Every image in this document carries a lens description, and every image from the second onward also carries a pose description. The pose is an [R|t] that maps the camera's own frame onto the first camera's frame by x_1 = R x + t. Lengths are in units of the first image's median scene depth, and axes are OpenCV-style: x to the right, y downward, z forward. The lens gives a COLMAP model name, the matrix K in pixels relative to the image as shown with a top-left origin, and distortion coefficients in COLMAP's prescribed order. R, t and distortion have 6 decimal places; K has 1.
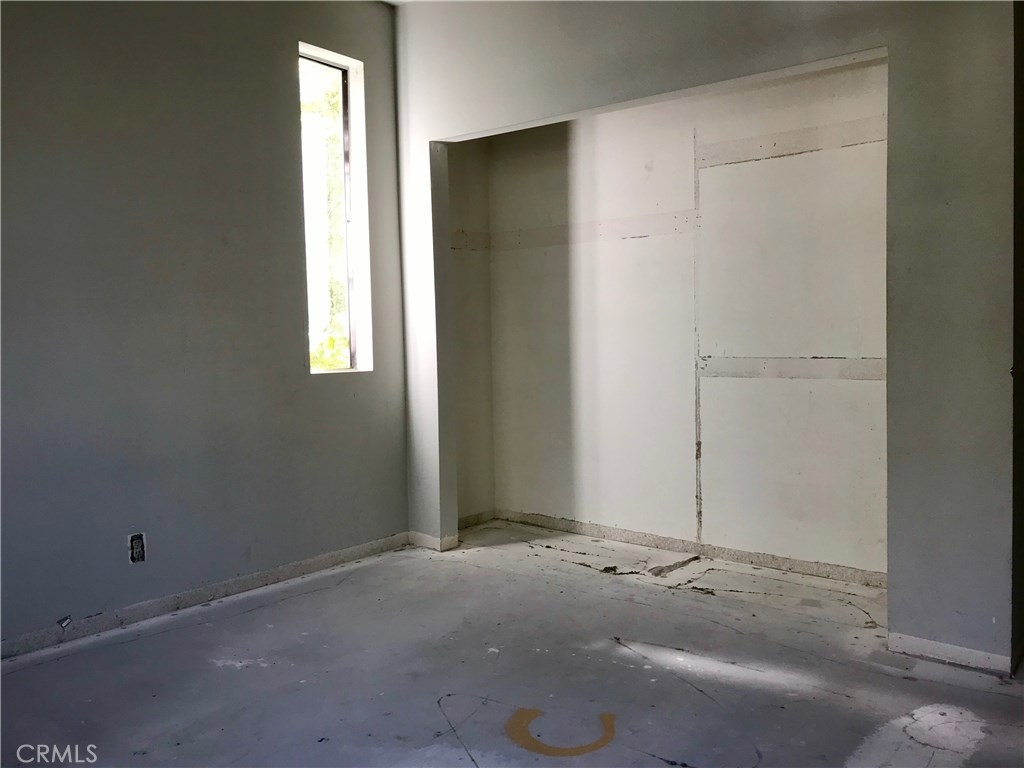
lens RADIAL K [[828.7, 0, 505.2], [0, 828.7, 378.2], [0, 0, 1]] dist [0.059886, -0.034711]
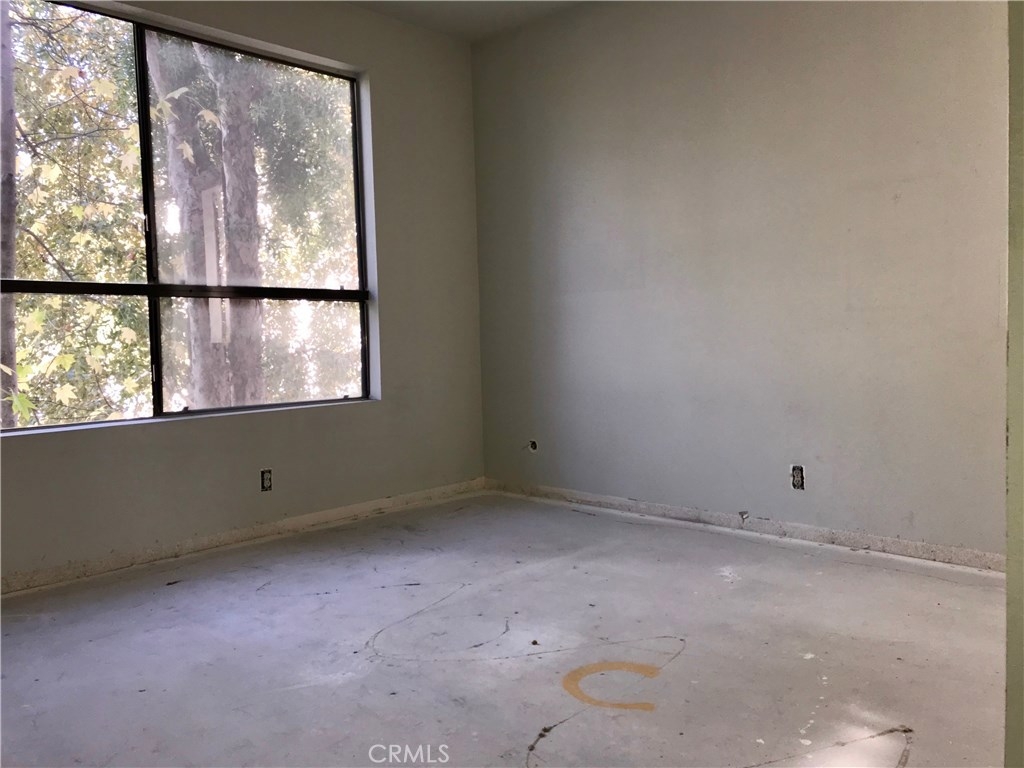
lens RADIAL K [[828.7, 0, 505.2], [0, 828.7, 378.2], [0, 0, 1]] dist [0.059886, -0.034711]
pose [[-0.087099, 0.061813, -0.994280, 0.832605], [-0.016312, 0.997851, 0.063464, -0.005972], [0.996066, 0.021747, -0.085904, 0.748324]]
